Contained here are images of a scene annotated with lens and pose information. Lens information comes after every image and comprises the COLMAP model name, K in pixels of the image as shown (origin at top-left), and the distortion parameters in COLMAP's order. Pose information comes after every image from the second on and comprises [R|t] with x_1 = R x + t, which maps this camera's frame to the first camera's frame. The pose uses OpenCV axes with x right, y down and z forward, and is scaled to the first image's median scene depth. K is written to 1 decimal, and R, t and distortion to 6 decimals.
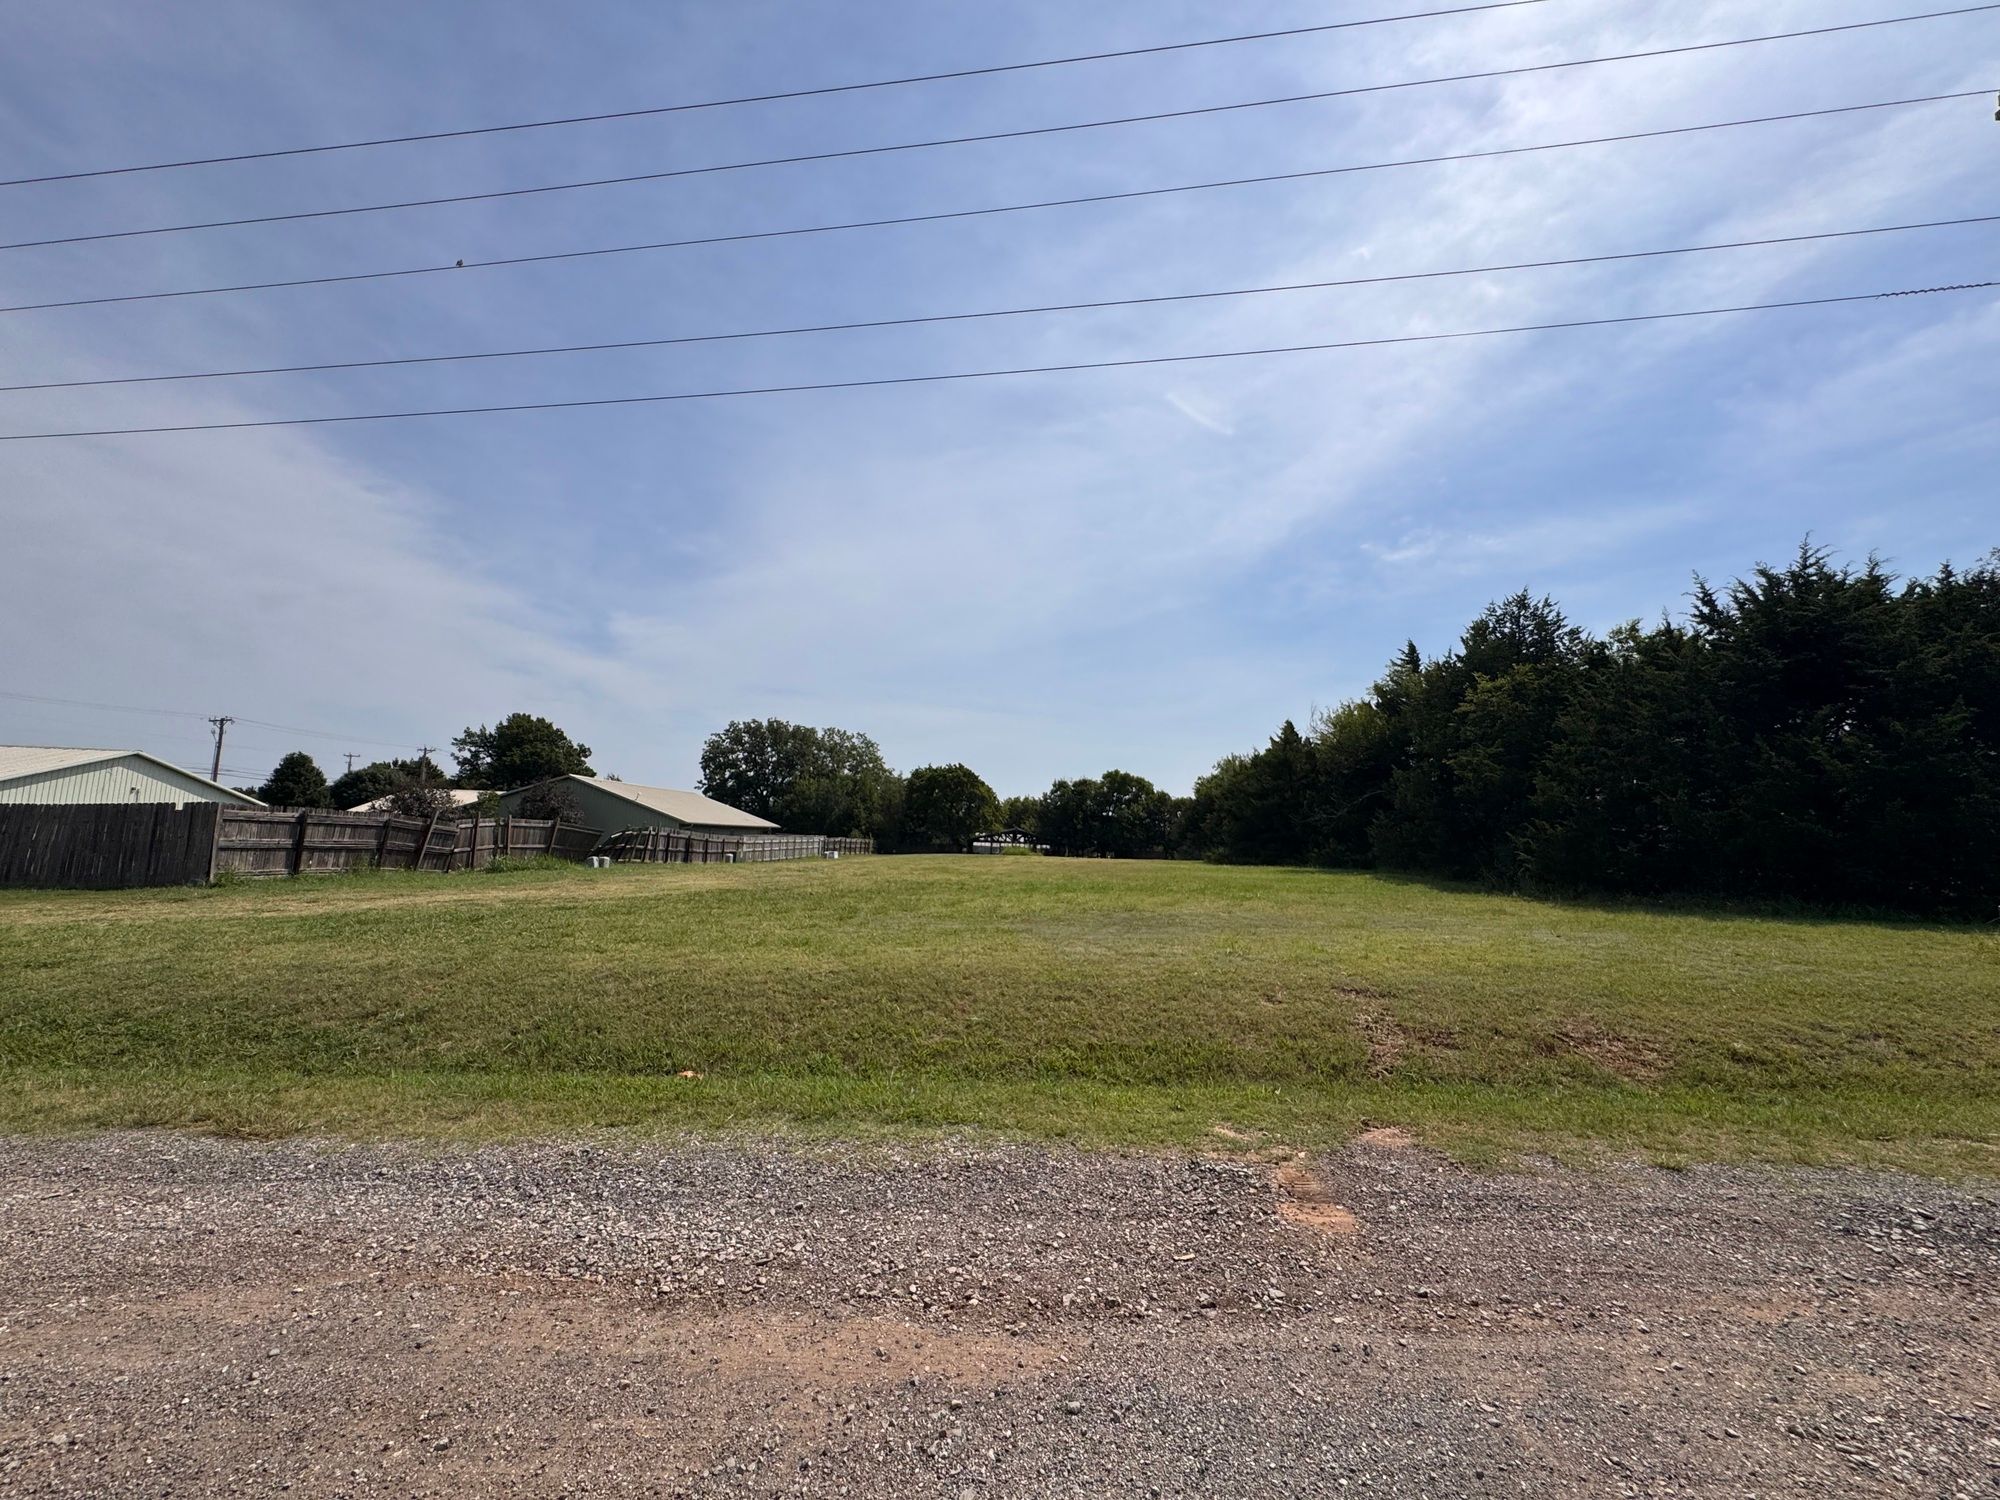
lens RADIAL K [[806.1, 0, 1030.2], [0, 806.1, 728.1], [0, 0, 1]] dist [-0.003357, 0.000371]
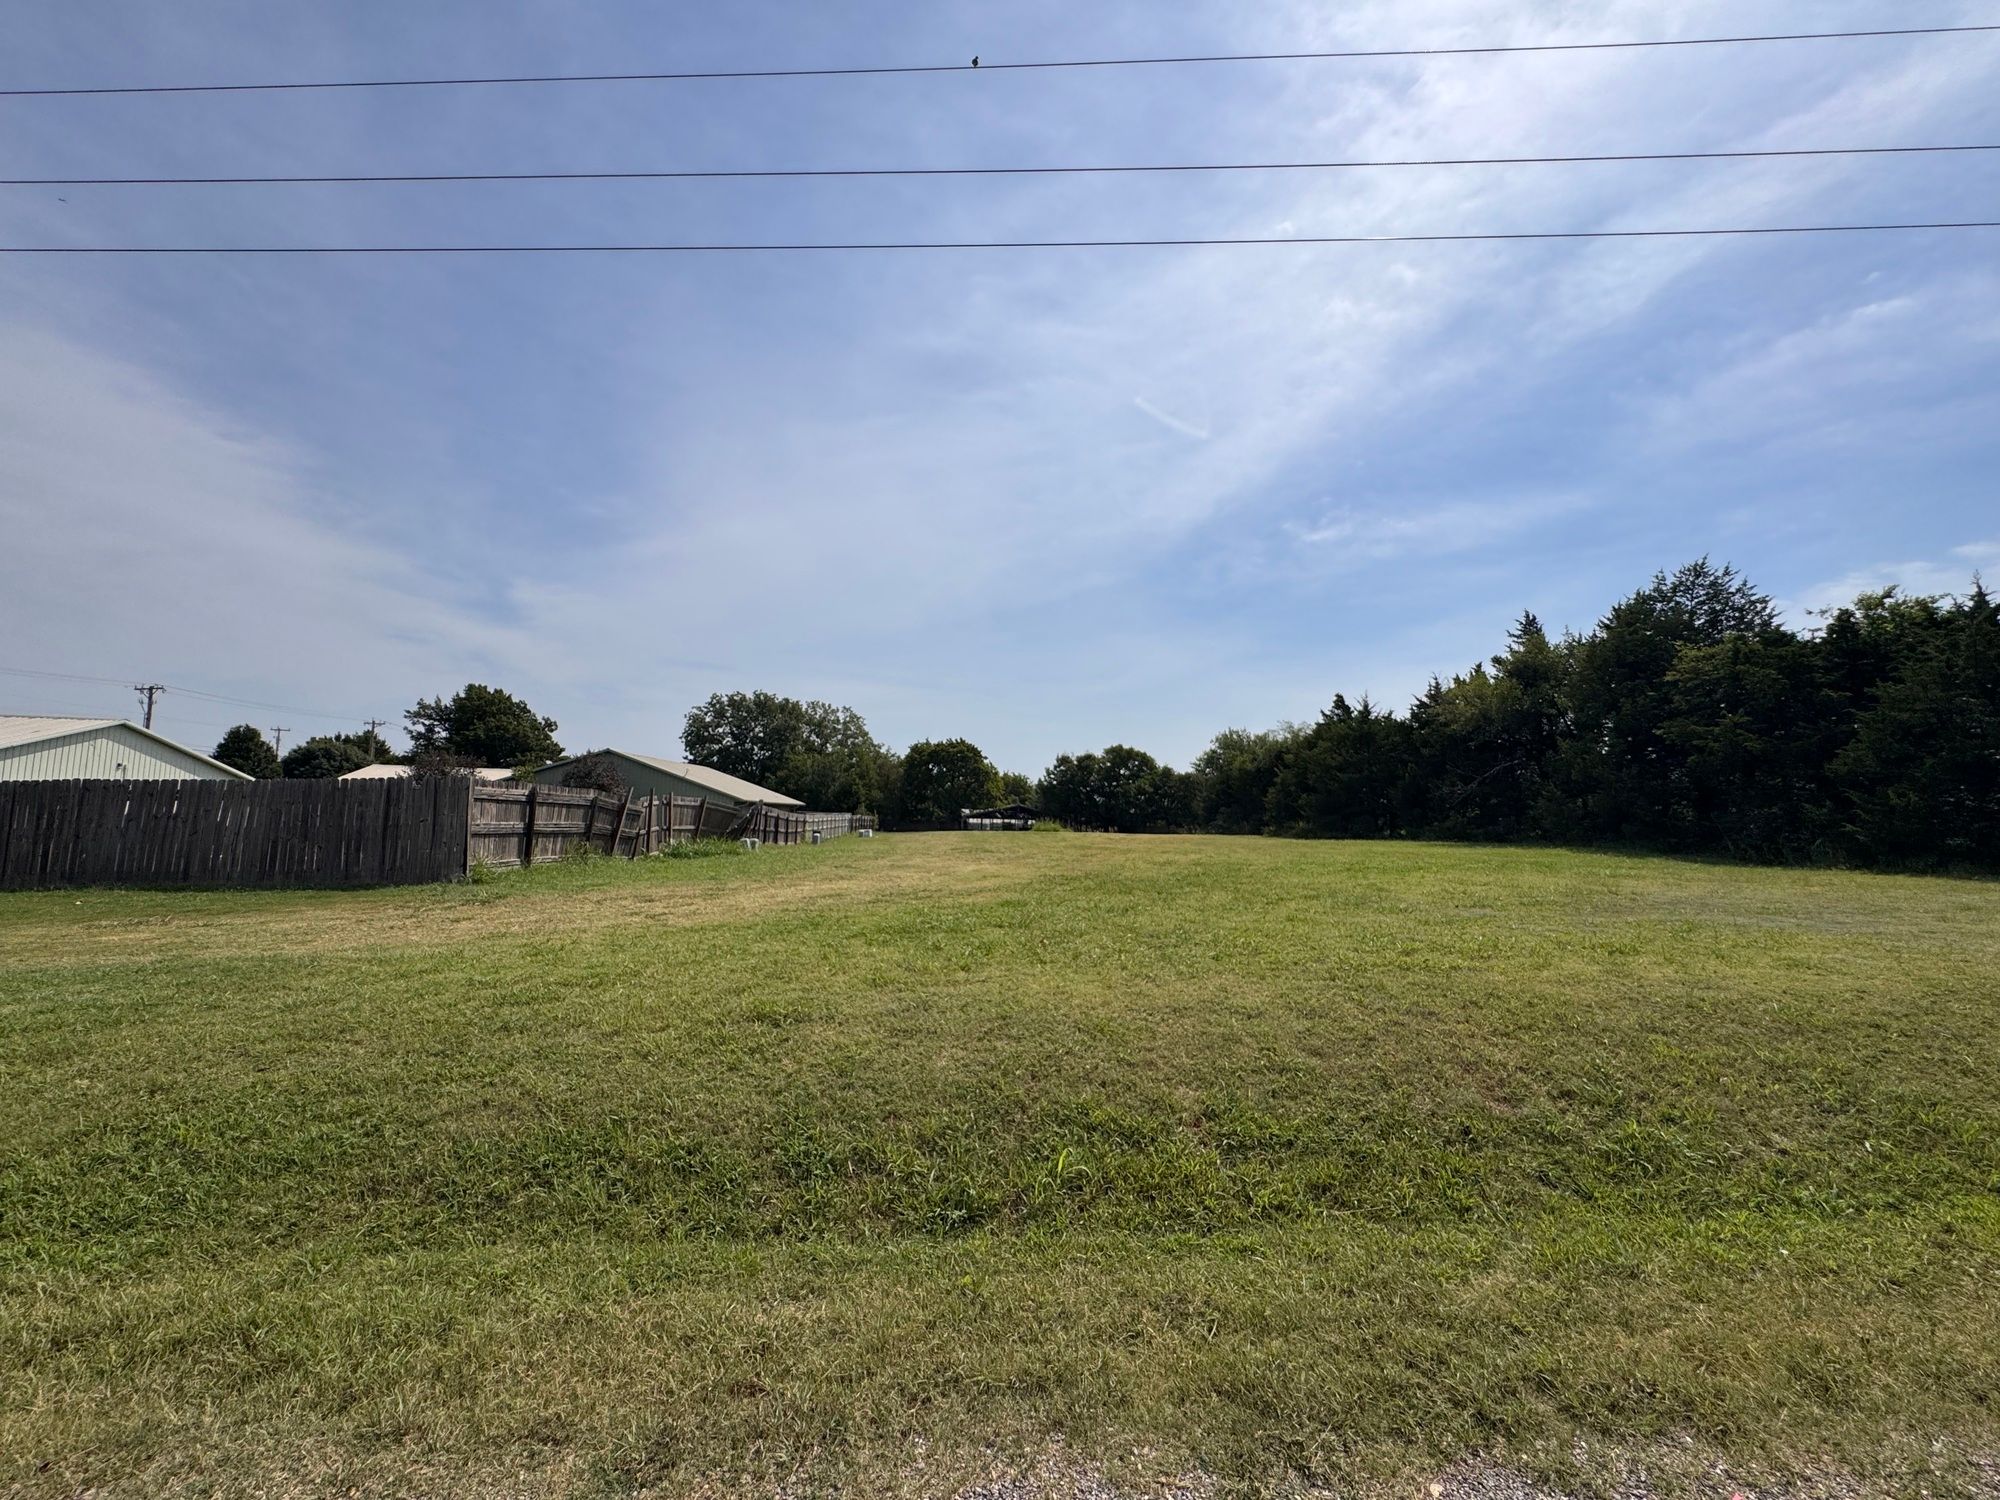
lens RADIAL K [[806.1, 0, 1010.2], [0, 806.1, 746.7], [0, 0, 1]] dist [-0.003357, 0.000371]
pose [[0.996203, -0.000709, 0.087059, -0.105642], [-0.003797, 0.998662, 0.051582, 0.003597], [-0.086979, -0.051716, 0.994867, 0.030095]]
